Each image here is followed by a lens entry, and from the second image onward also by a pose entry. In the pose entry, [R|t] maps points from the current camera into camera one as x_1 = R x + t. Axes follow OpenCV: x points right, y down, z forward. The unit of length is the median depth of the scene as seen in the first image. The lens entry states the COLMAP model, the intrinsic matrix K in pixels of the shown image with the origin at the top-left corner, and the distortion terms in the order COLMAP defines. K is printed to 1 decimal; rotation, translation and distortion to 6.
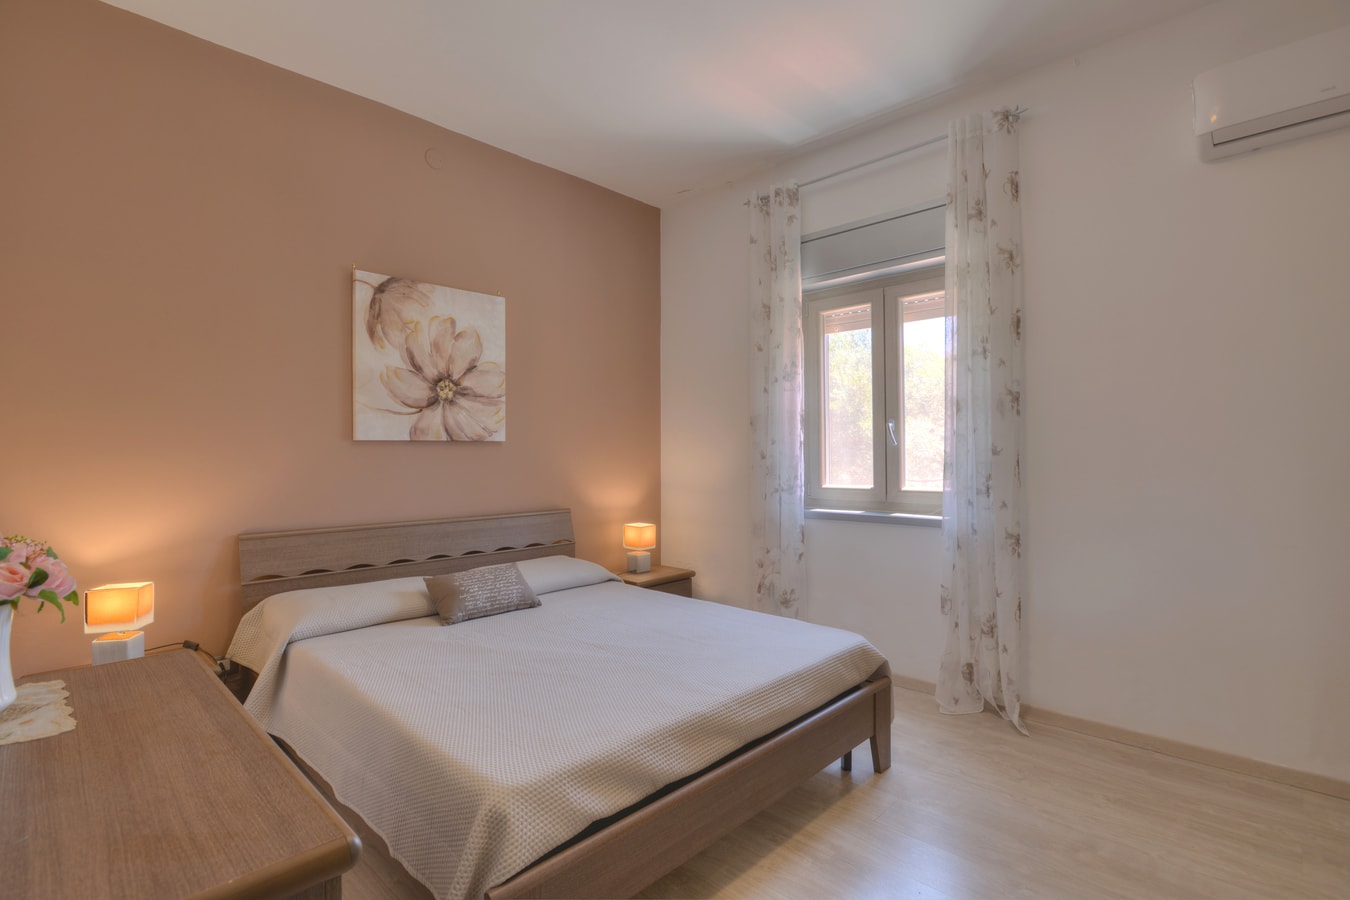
lens RADIAL K [[621.2, 0, 675.0], [0, 621.2, 450.0], [0, 0, 1]] dist [-0.001275, 0.000421]
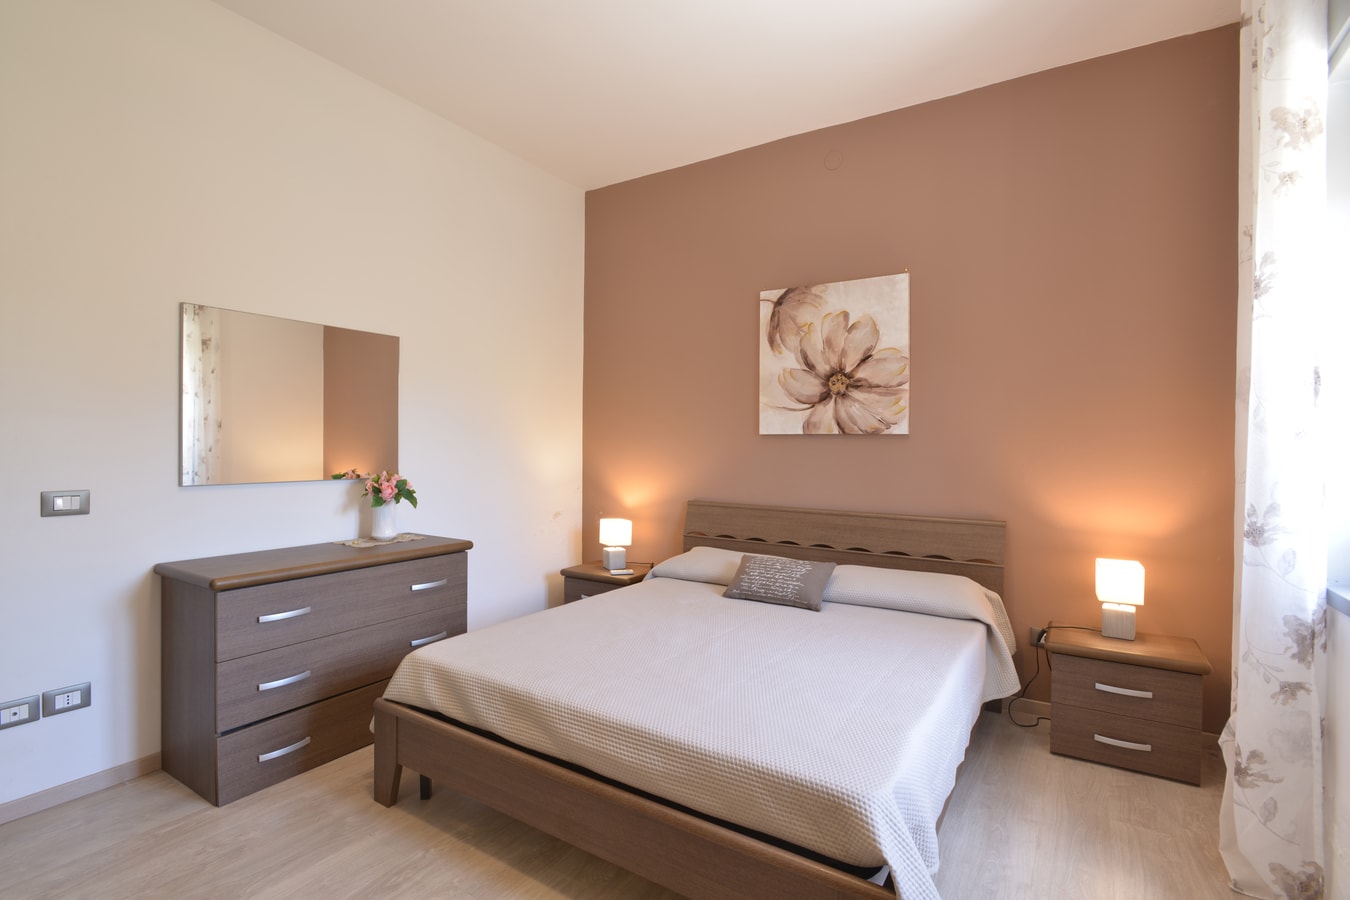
lens RADIAL K [[621.2, 0, 675.0], [0, 621.2, 450.0], [0, 0, 1]] dist [-0.001275, 0.000421]
pose [[0.247309, 0.017037, -0.968787, 0.556586], [-0.008623, 0.999845, 0.015382, -0.002220], [0.968898, 0.004550, 0.247417, 0.498071]]
